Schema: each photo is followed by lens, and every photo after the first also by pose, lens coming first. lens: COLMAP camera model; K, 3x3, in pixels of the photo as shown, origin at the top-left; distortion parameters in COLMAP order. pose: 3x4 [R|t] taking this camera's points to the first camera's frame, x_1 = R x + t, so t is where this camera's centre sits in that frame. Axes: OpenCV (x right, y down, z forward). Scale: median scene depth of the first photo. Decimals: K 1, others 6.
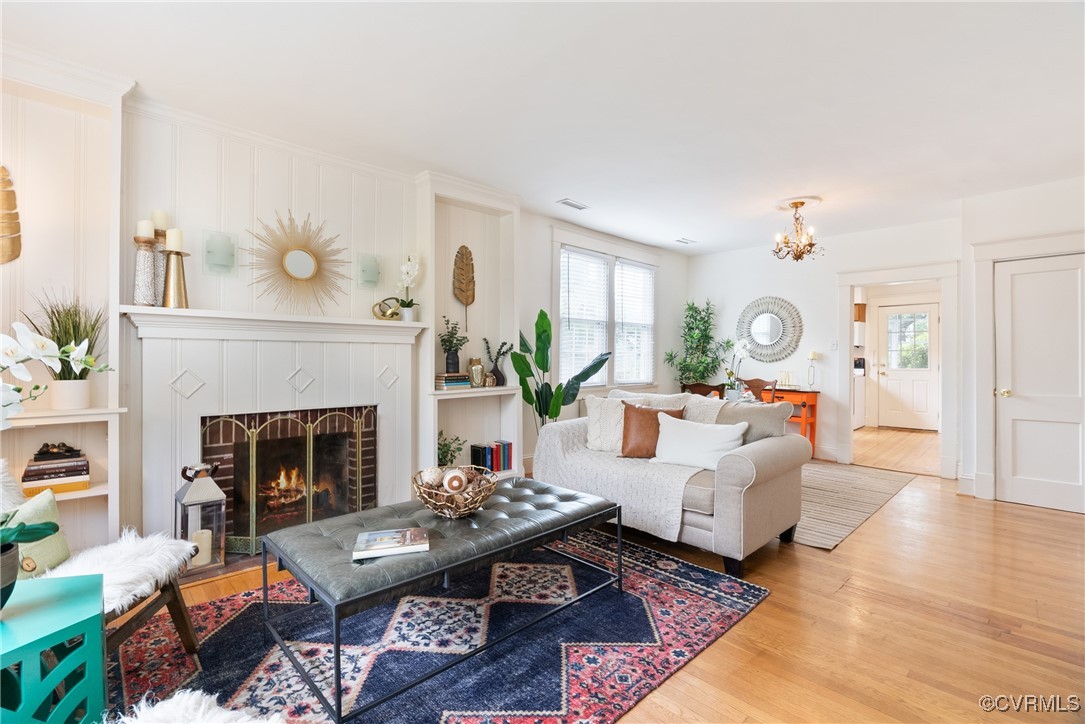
lens RADIAL K [[480.1, 0, 538.3], [0, 480.1, 356.7], [0, 0, 1]] dist [-0.017172, 0.004910]
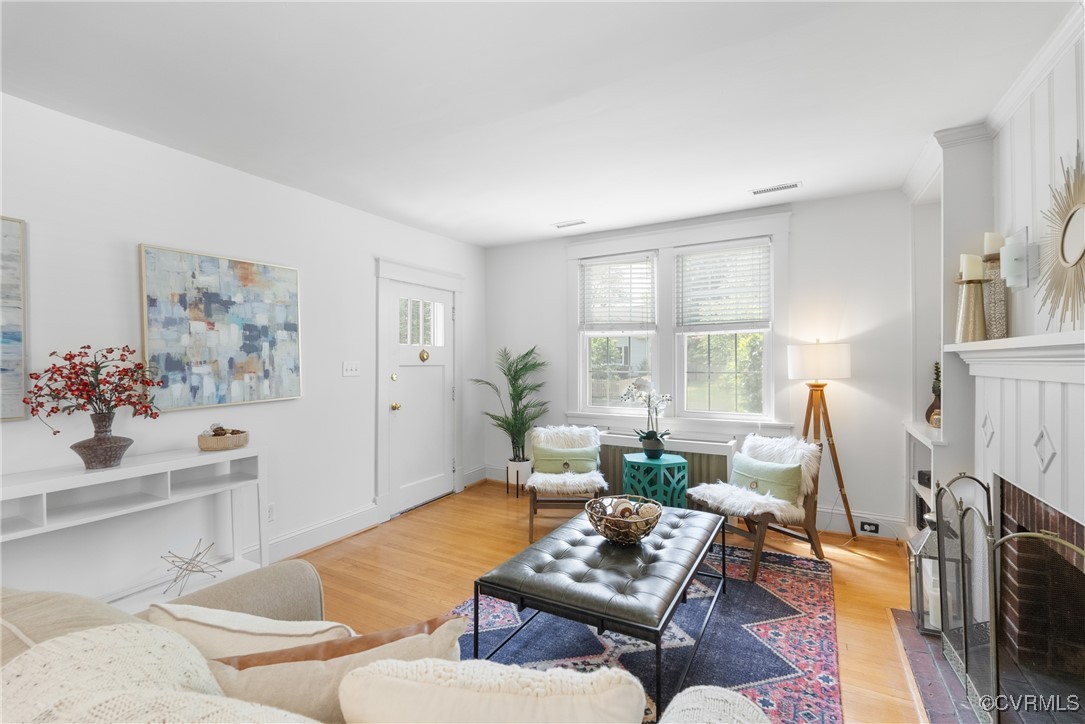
lens RADIAL K [[480.1, 0, 544.3], [0, 480.1, 363.4], [0, 0, 1]] dist [-0.007202, 0.002778]
pose [[-0.957753, -0.007216, -0.287503, 0.313509], [-0.009030, 0.999947, 0.004983, -0.072135], [0.287452, 0.007369, -0.957767, 1.936213]]
